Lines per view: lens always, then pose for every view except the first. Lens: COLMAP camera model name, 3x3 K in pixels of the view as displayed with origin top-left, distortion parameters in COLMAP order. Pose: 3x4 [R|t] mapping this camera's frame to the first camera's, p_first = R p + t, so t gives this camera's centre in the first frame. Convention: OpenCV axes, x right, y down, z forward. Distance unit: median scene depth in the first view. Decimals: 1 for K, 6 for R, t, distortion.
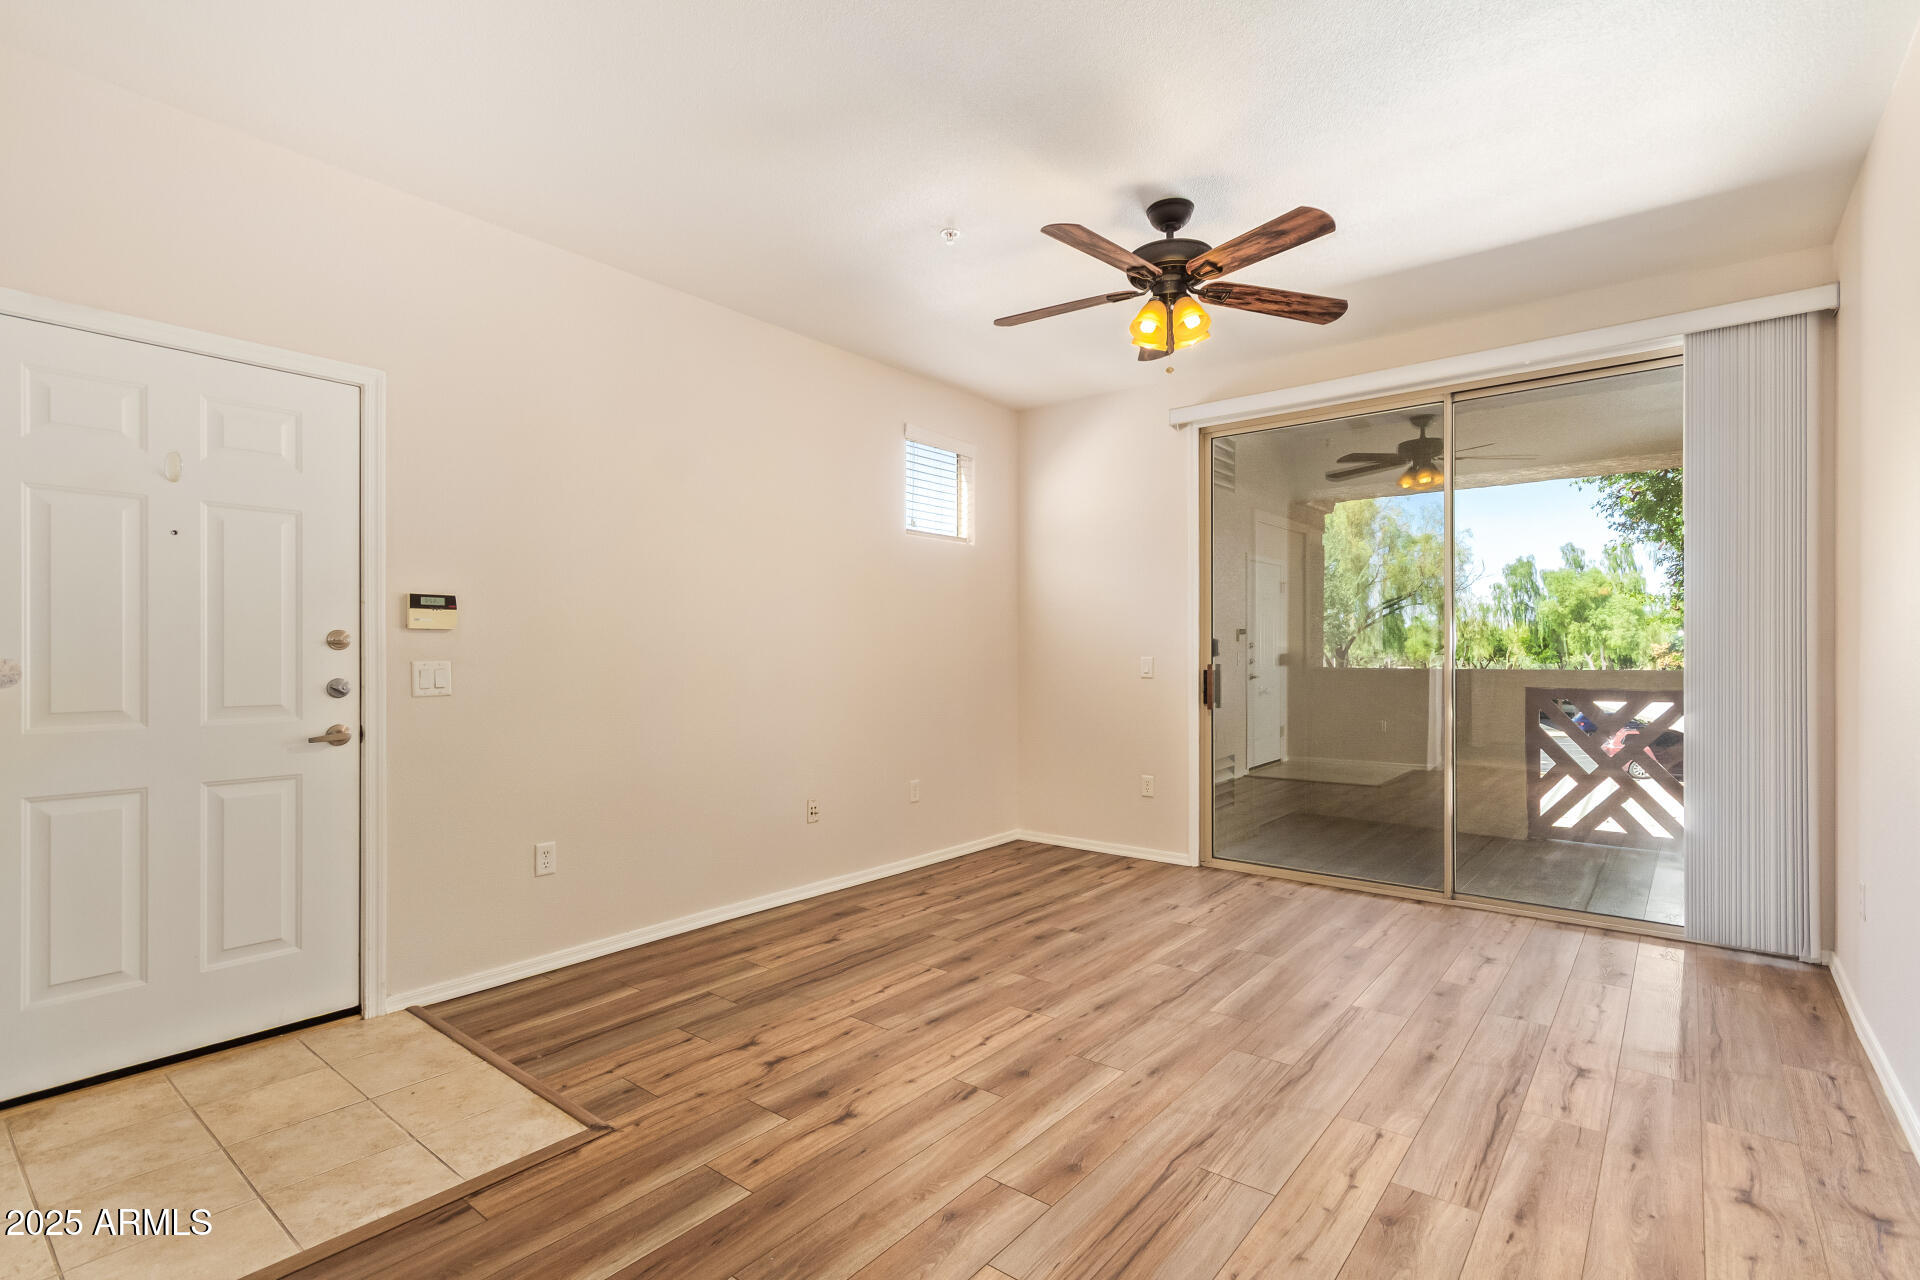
lens RADIAL K [[889.1, 0, 956.5], [0, 889.1, 664.5], [0, 0, 1]] dist [0.002900, 0.001752]
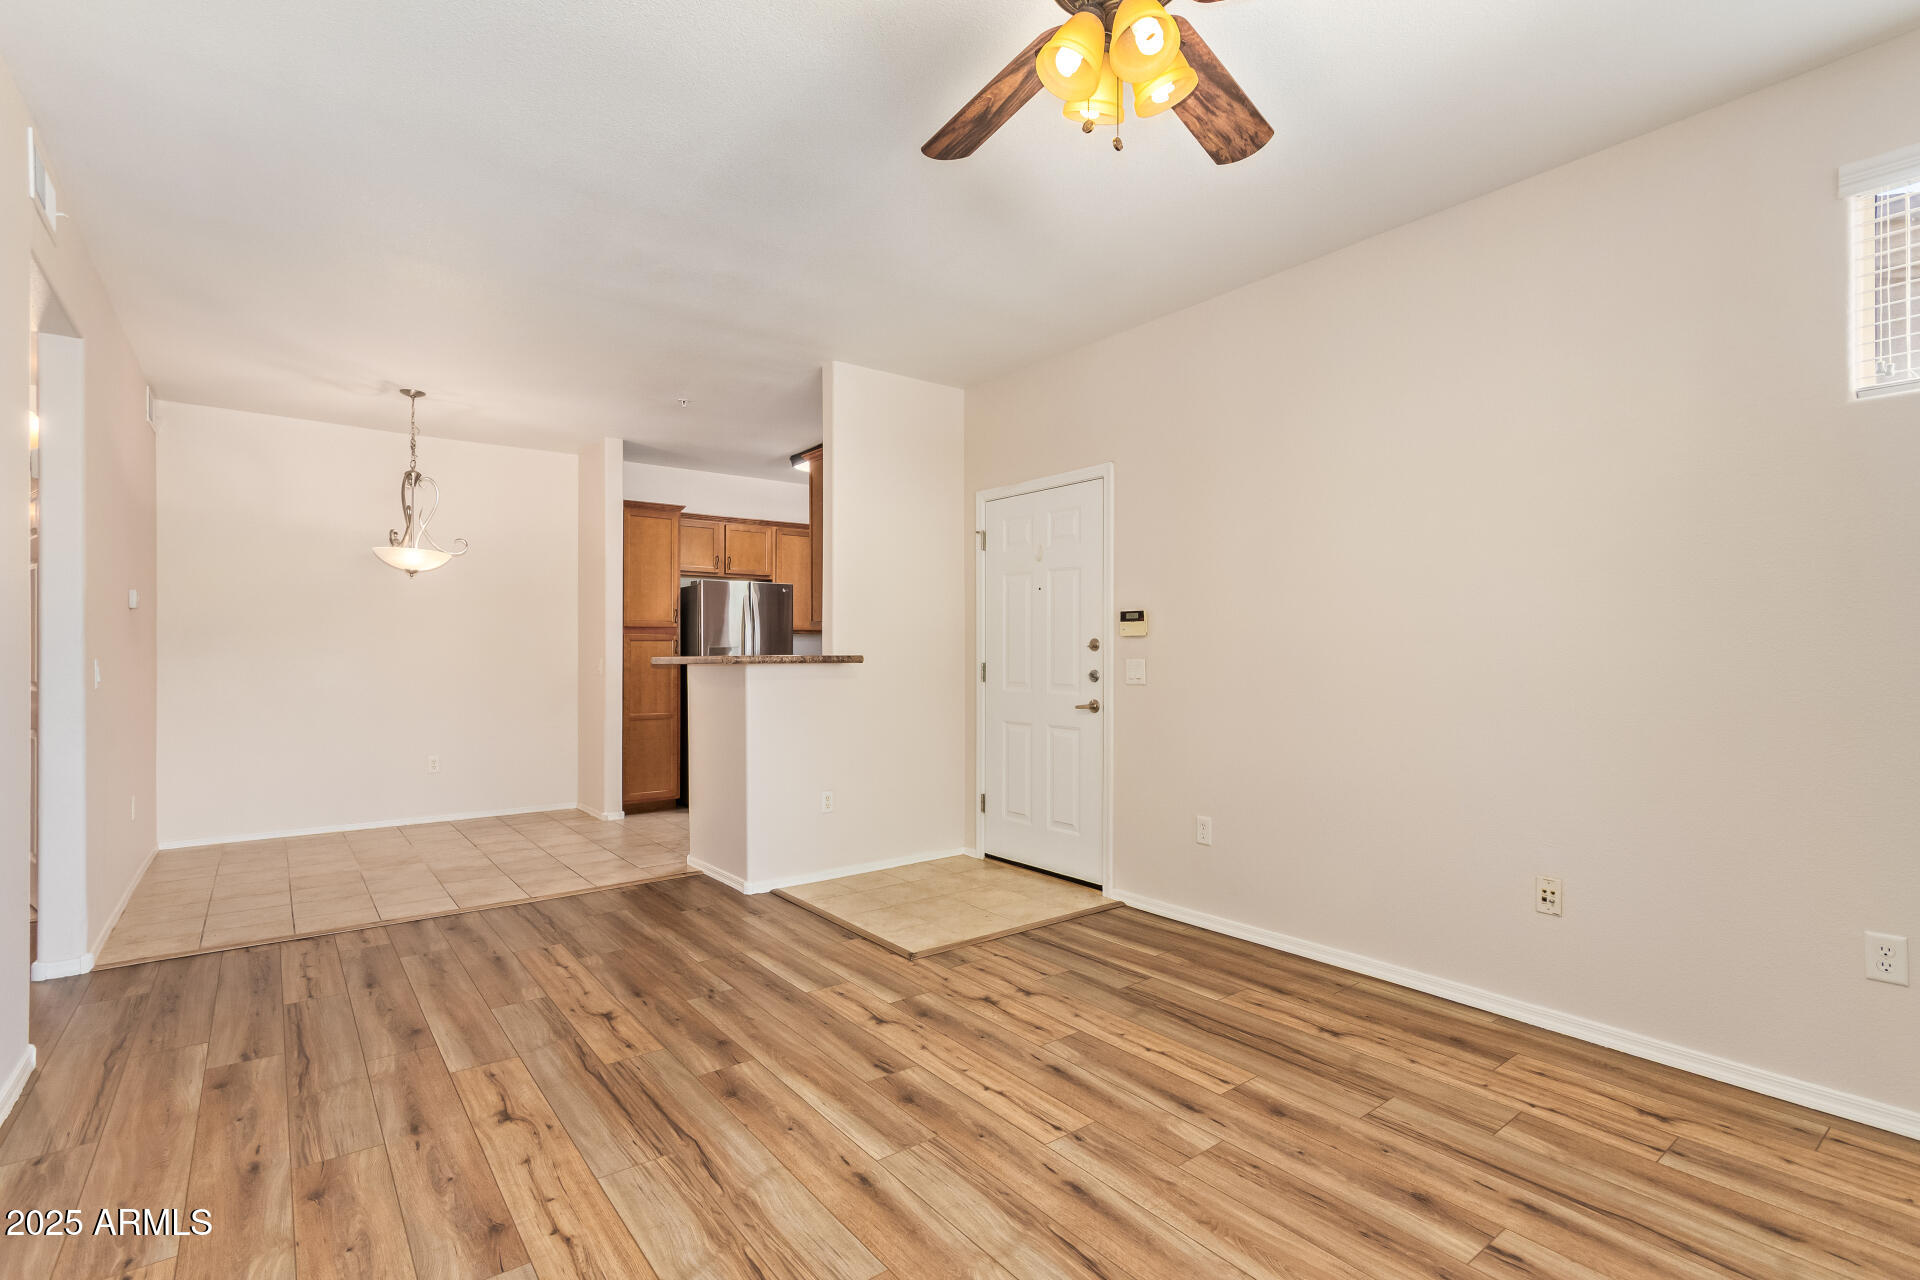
lens RADIAL K [[889.1, 0, 966.6], [0, 889.1, 646.3], [0, 0, 1]] dist [0.002900, 0.001752]
pose [[-0.216828, -0.006935, -0.976185, 0.791261], [-0.011677, 0.999922, -0.004510, -0.013628], [0.976140, 0.010421, -0.216892, 1.012584]]
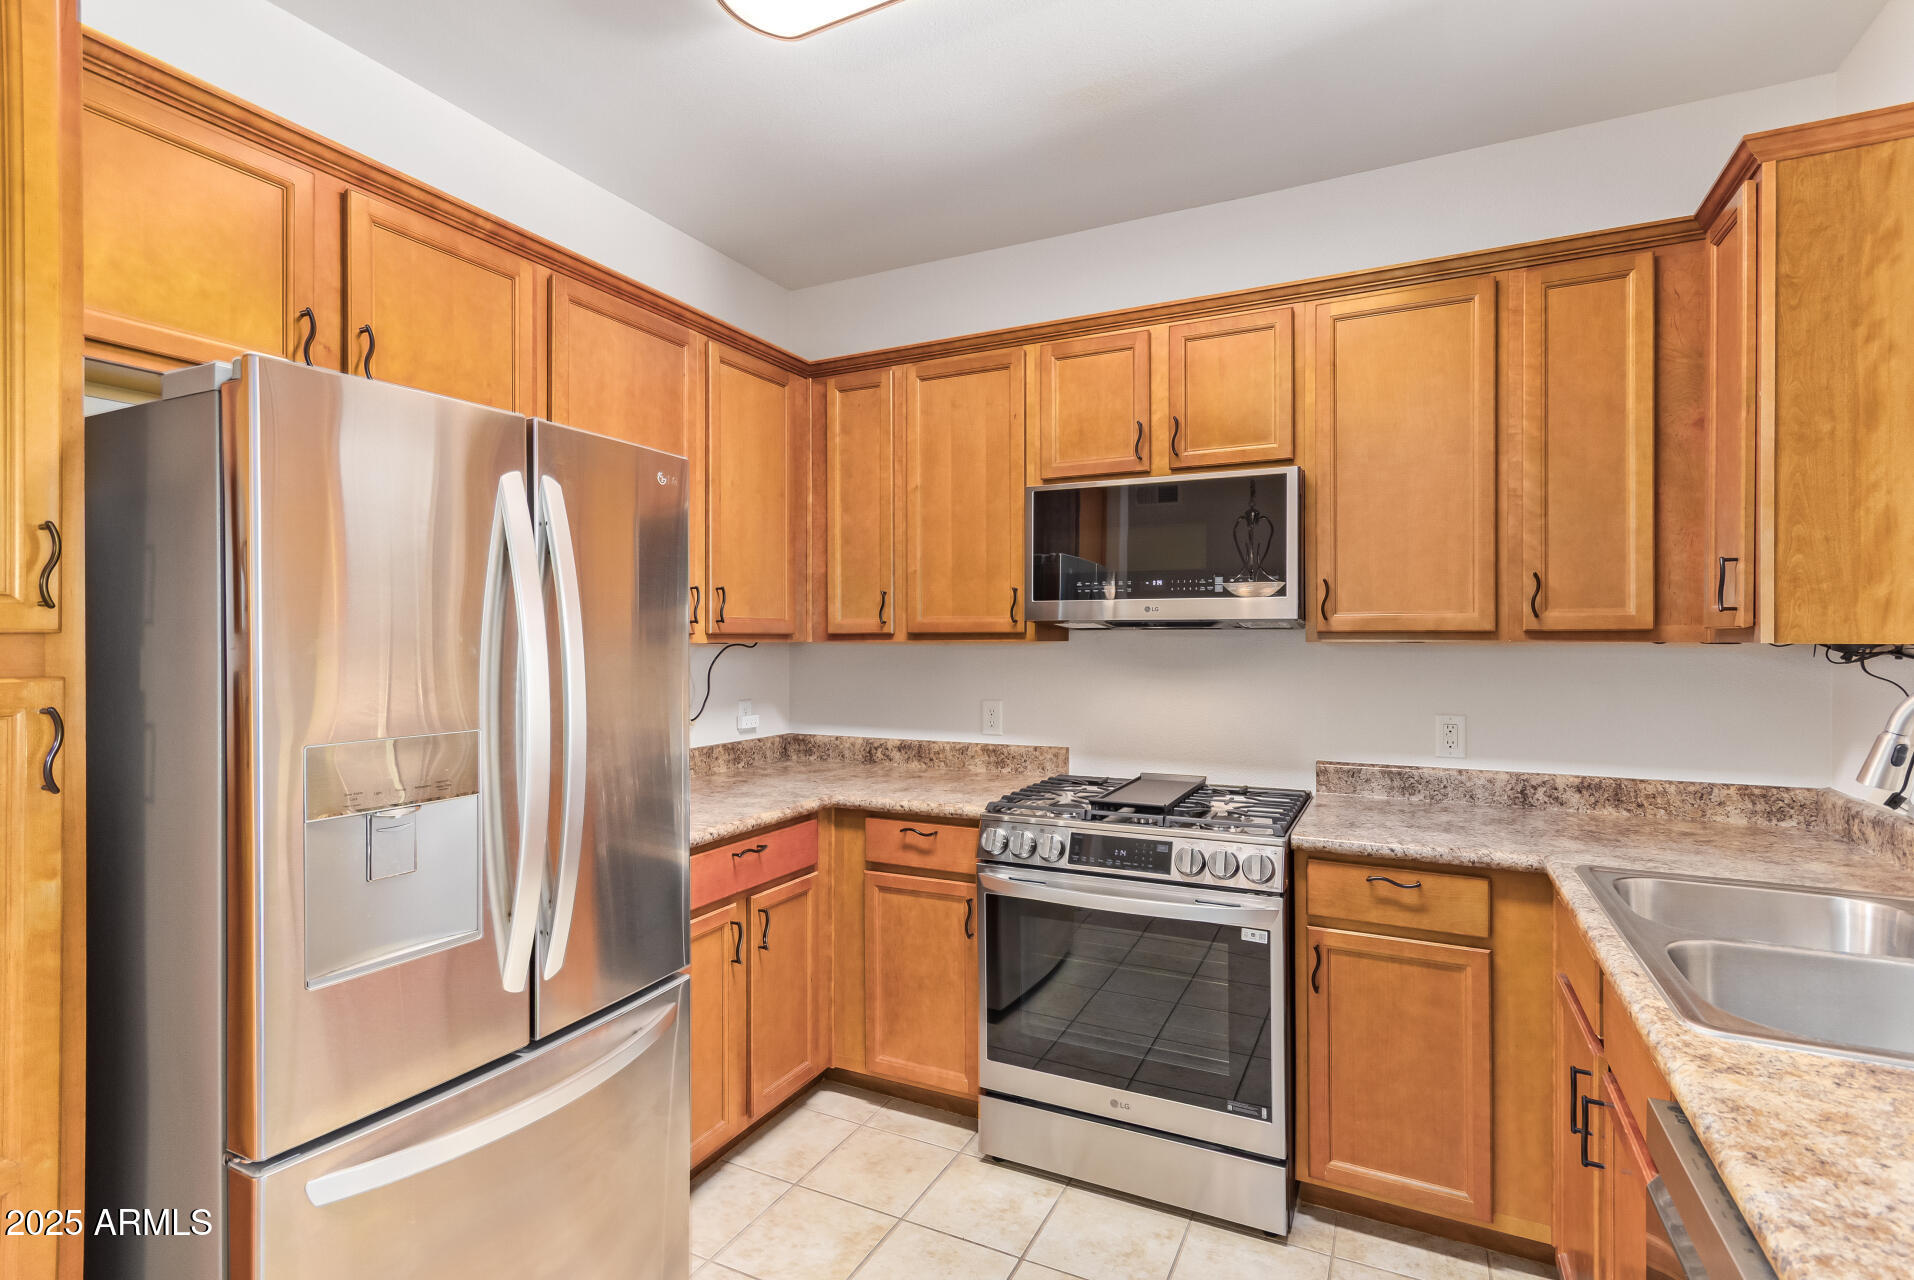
lens RADIAL K [[886.4, 0, 951.9], [0, 886.4, 638.8], [0, 0, 1]] dist [0.002900, 0.001752]
pose [[0.215085, 0.001890, -0.976593, -0.726916], [-0.012507, 0.999921, -0.000820, -0.063810], [0.976515, 0.012391, 0.215092, 0.138762]]
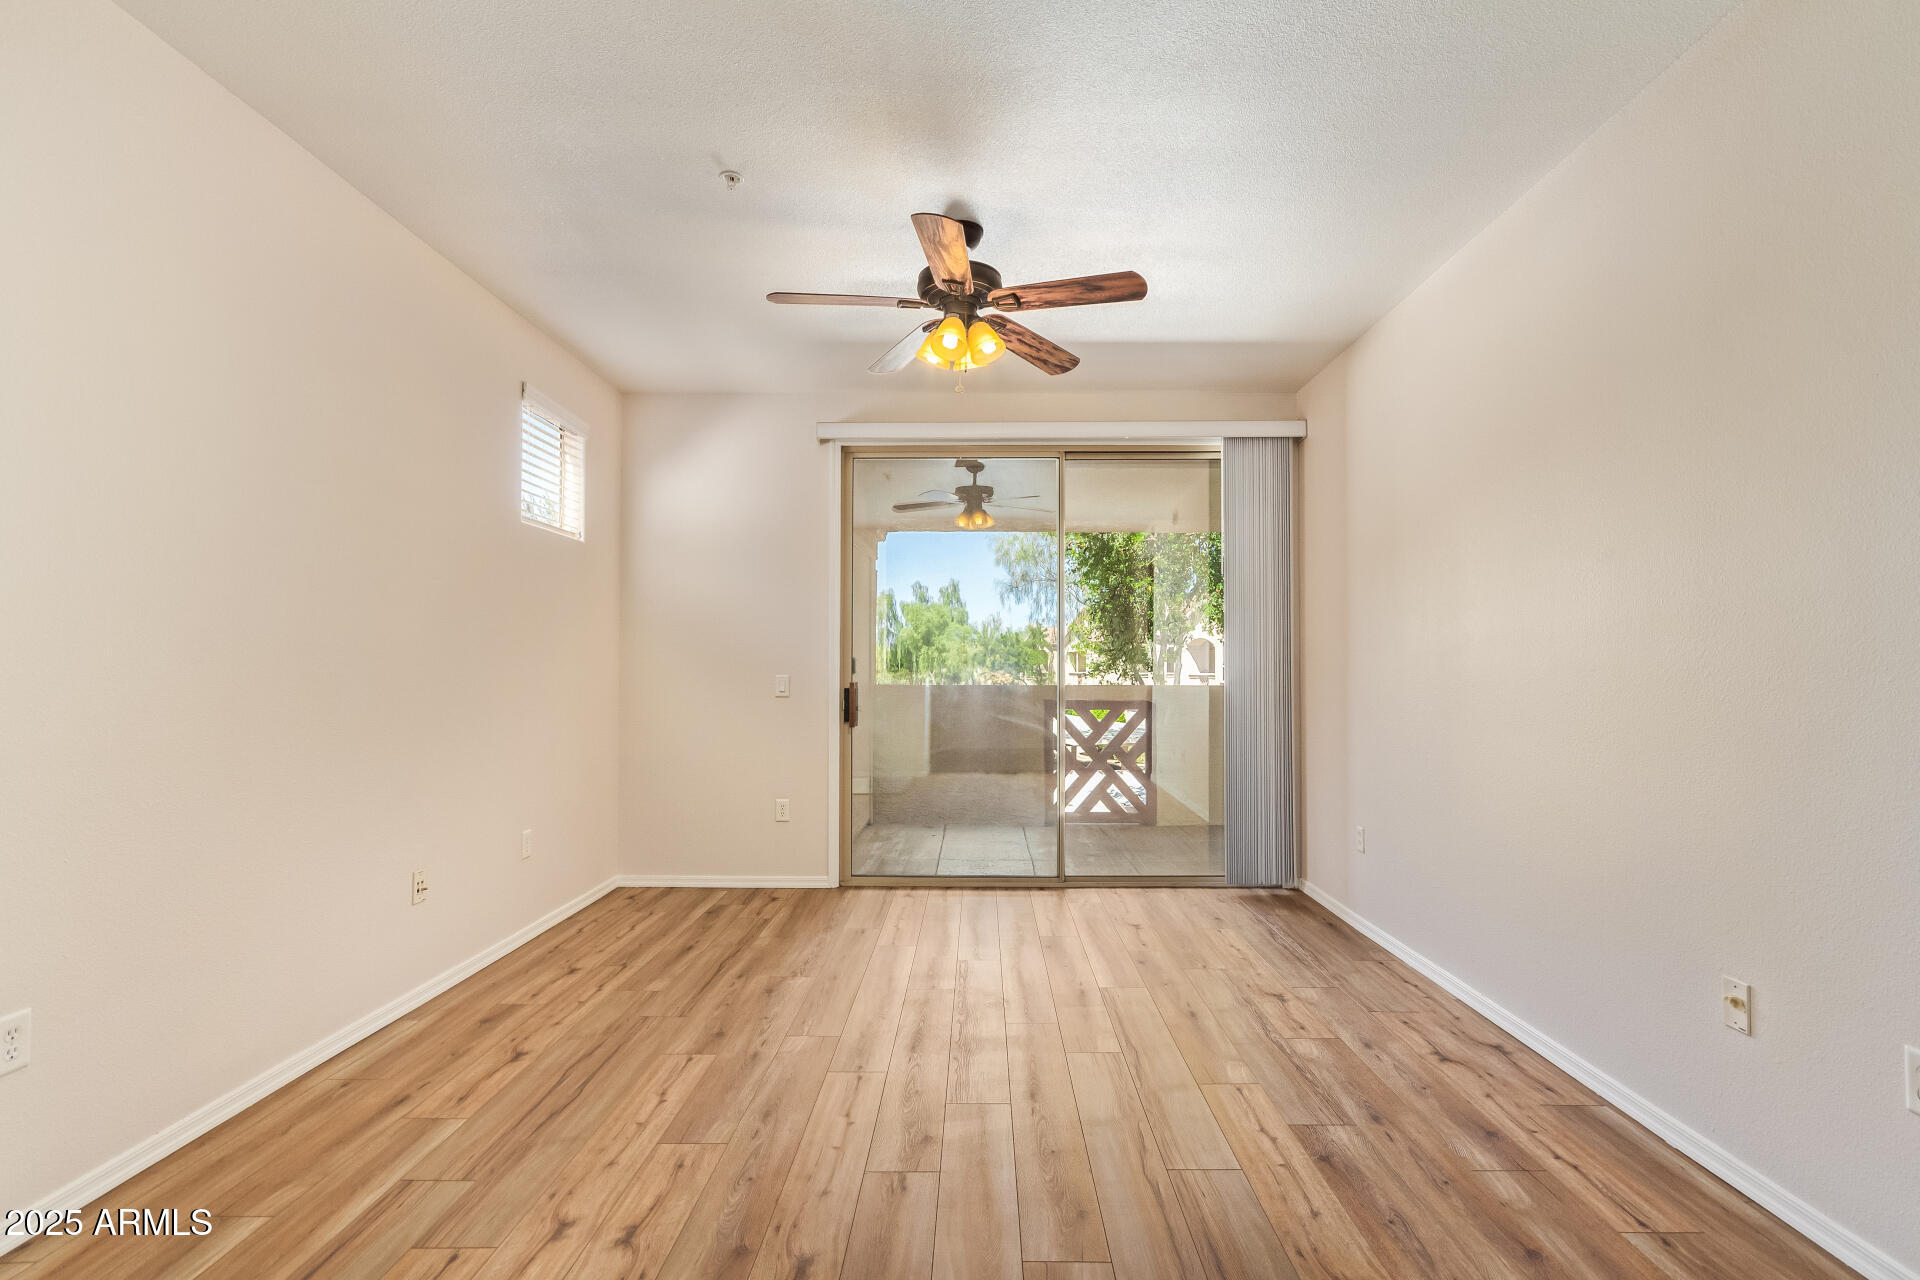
lens RADIAL K [[889.1, 0, 964.2], [0, 889.1, 662.0], [0, 0, 1]] dist [0.002900, 0.001752]
pose [[0.786162, 0.009056, 0.617954, -0.365393], [0.004637, 0.999778, -0.020550, -0.003058], [-0.618003, 0.019021, 0.785945, 0.209943]]
